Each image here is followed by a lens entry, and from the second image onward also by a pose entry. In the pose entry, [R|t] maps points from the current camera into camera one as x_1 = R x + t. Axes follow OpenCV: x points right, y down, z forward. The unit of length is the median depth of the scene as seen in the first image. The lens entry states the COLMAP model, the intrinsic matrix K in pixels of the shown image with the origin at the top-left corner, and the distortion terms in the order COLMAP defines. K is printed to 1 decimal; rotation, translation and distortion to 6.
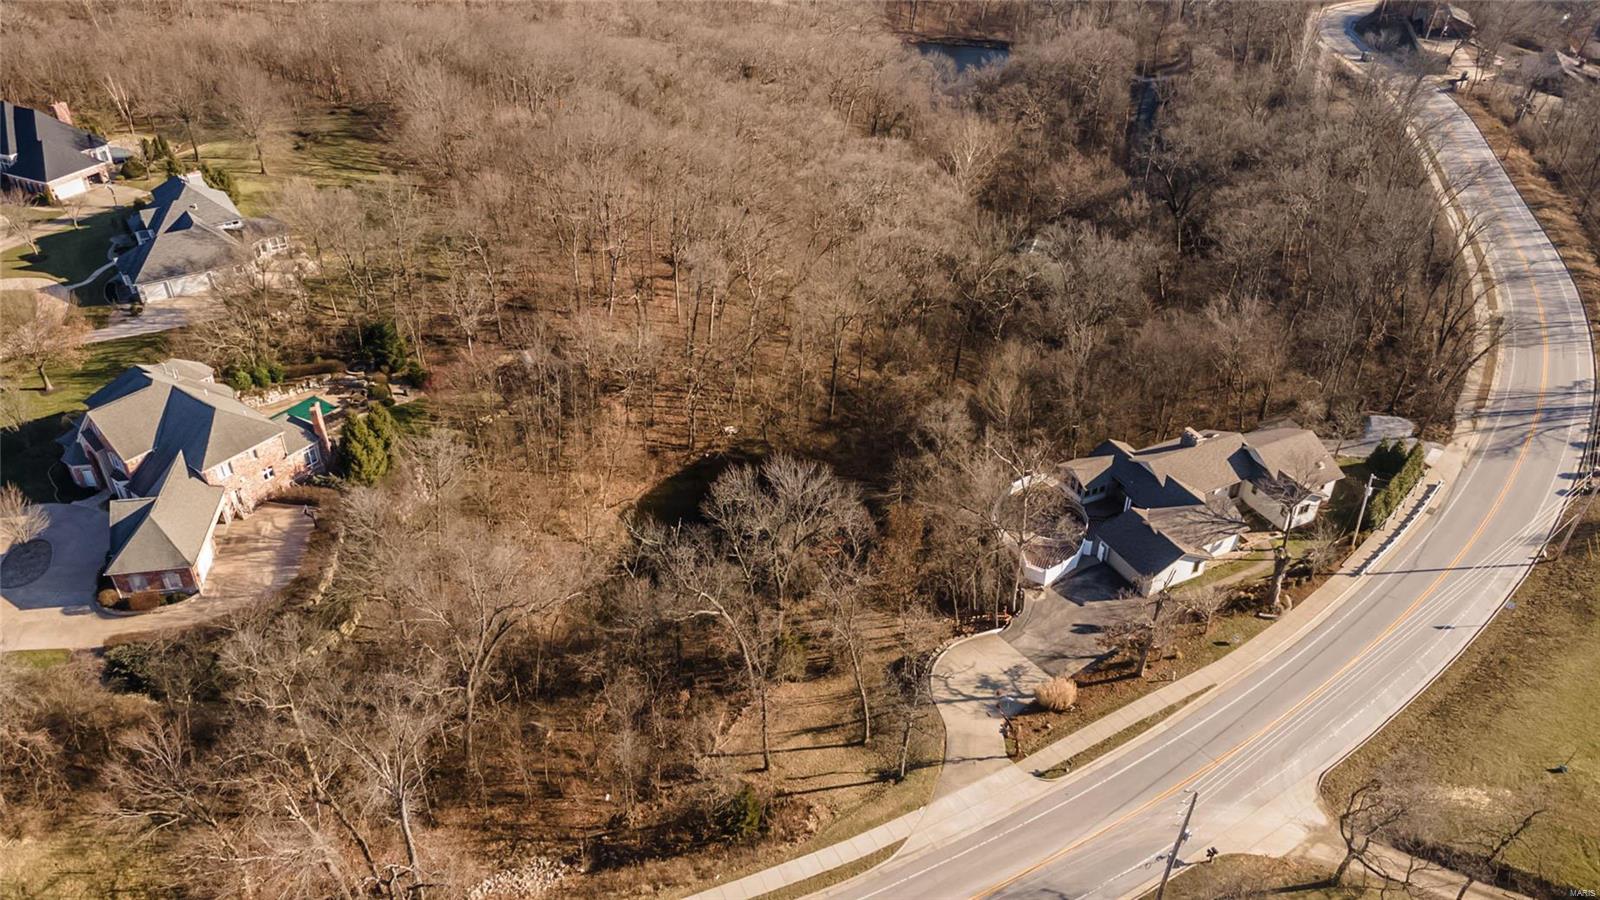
lens RADIAL K [[1146.8, 0, 767.6], [0, 1146.8, 448.2], [0, 0, 1]] dist [0.049260, 0.004605]
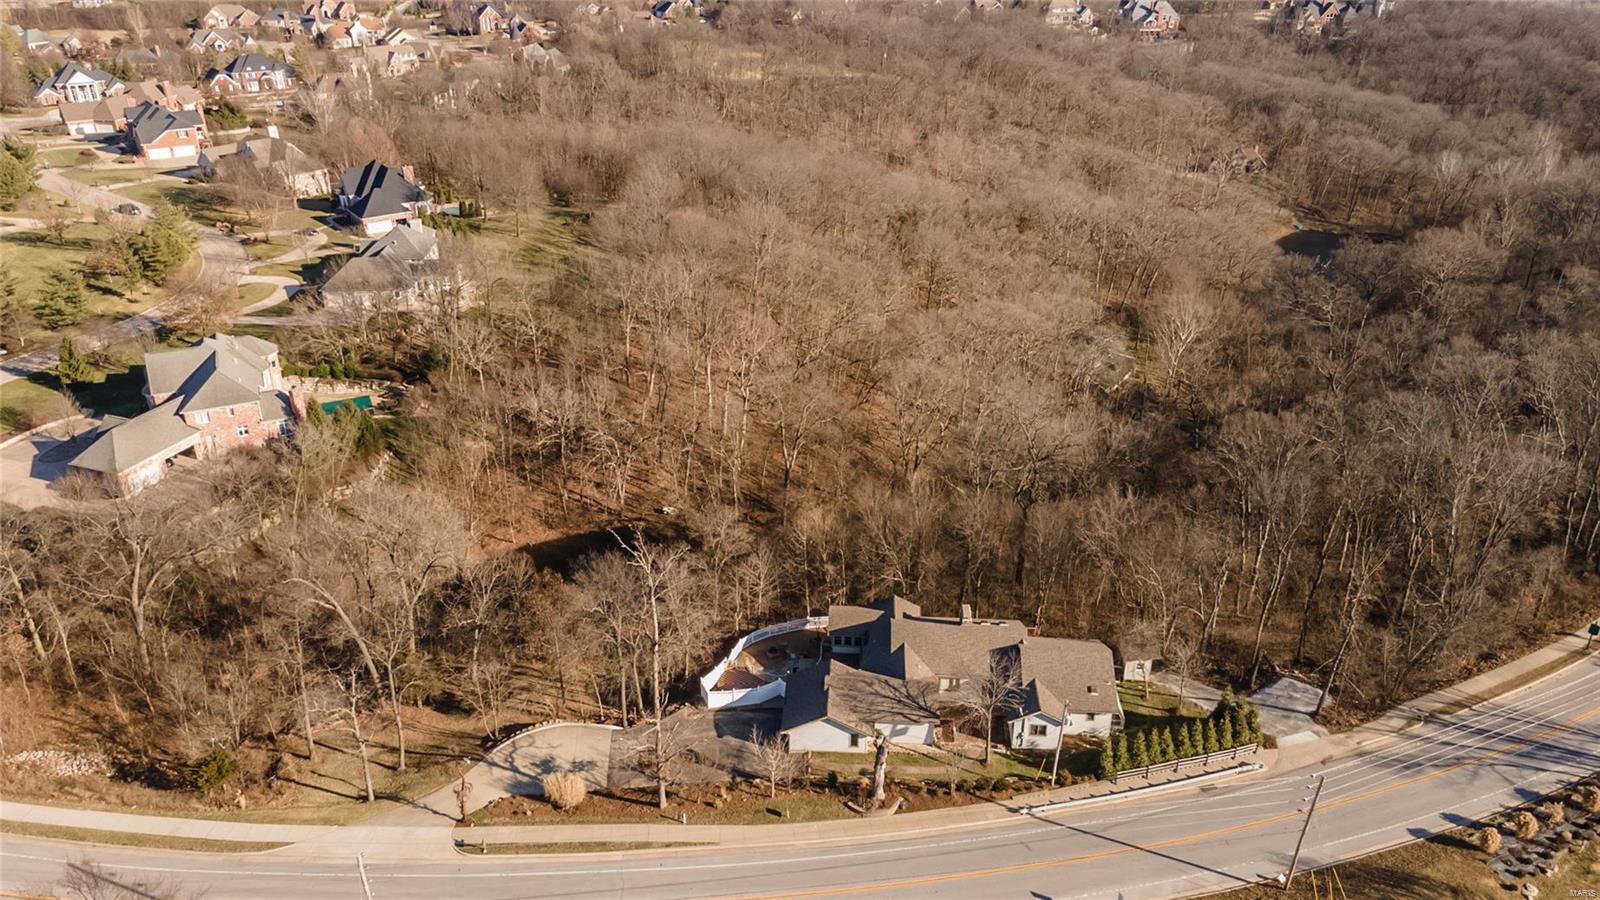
lens RADIAL K [[1146.8, 0, 767.6], [0, 1146.8, 448.2], [0, 0, 1]] dist [0.049260, 0.004605]
pose [[0.862937, 0.216979, -0.456355, 0.637469], [-0.273590, 0.959914, -0.060937, -0.039230], [0.424840, 0.177439, 0.887709, 0.137579]]
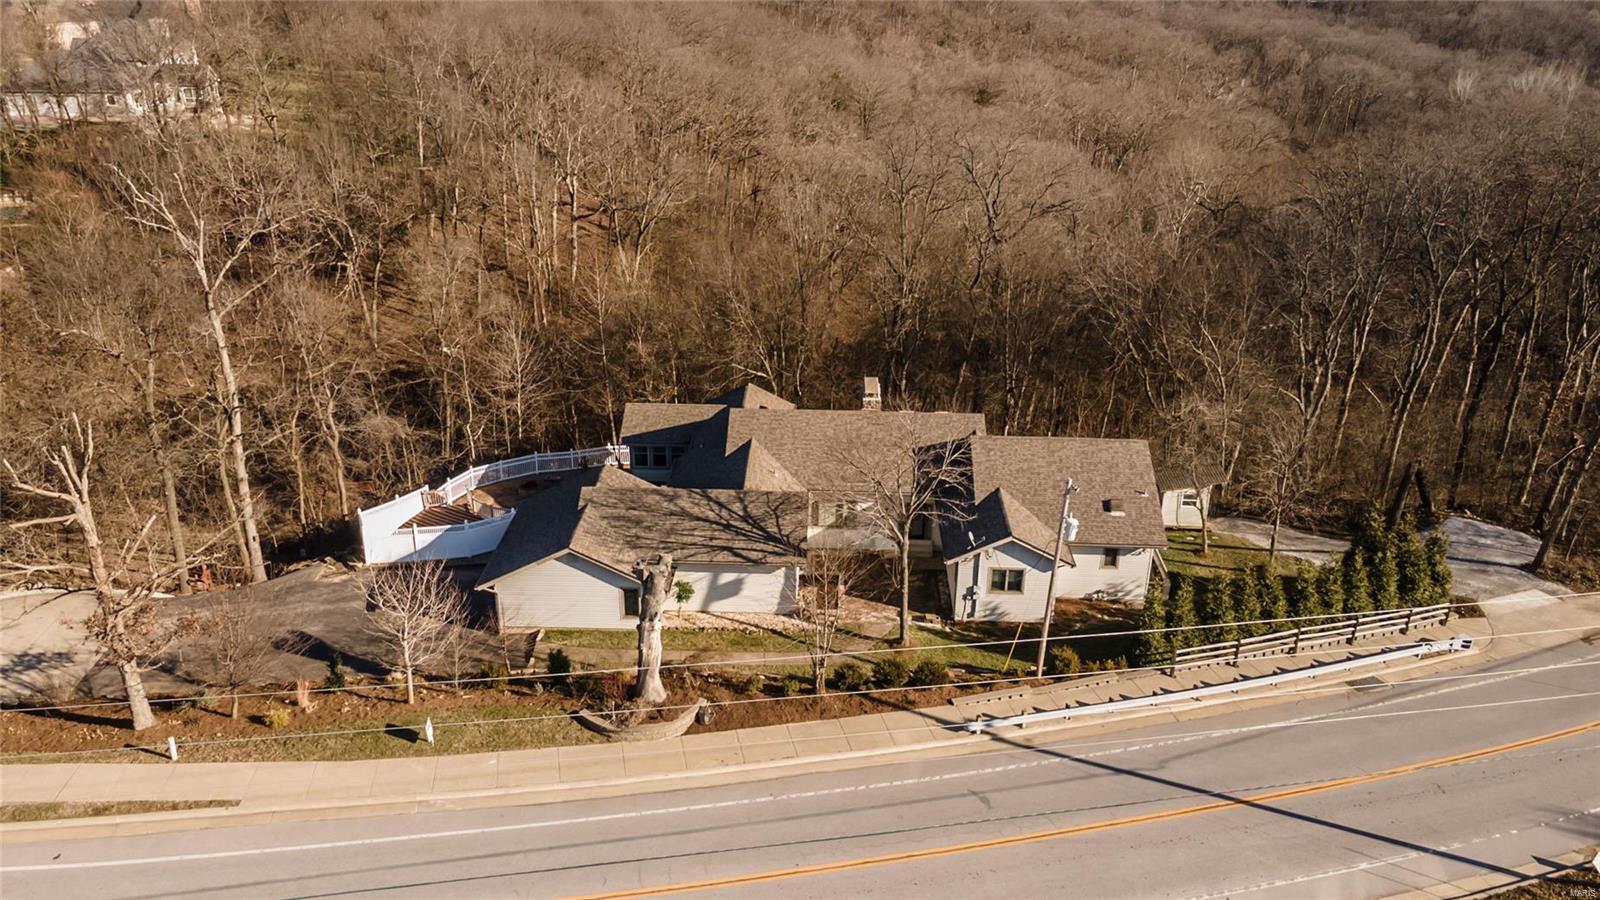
lens RADIAL K [[1146.8, 0, 767.6], [0, 1146.8, 448.2], [0, 0, 1]] dist [0.049260, 0.004605]
pose [[0.876738, 0.199443, -0.437668, 0.563894], [-0.270178, 0.957058, -0.105094, 0.074731], [0.397913, 0.210388, 0.892974, 0.595185]]
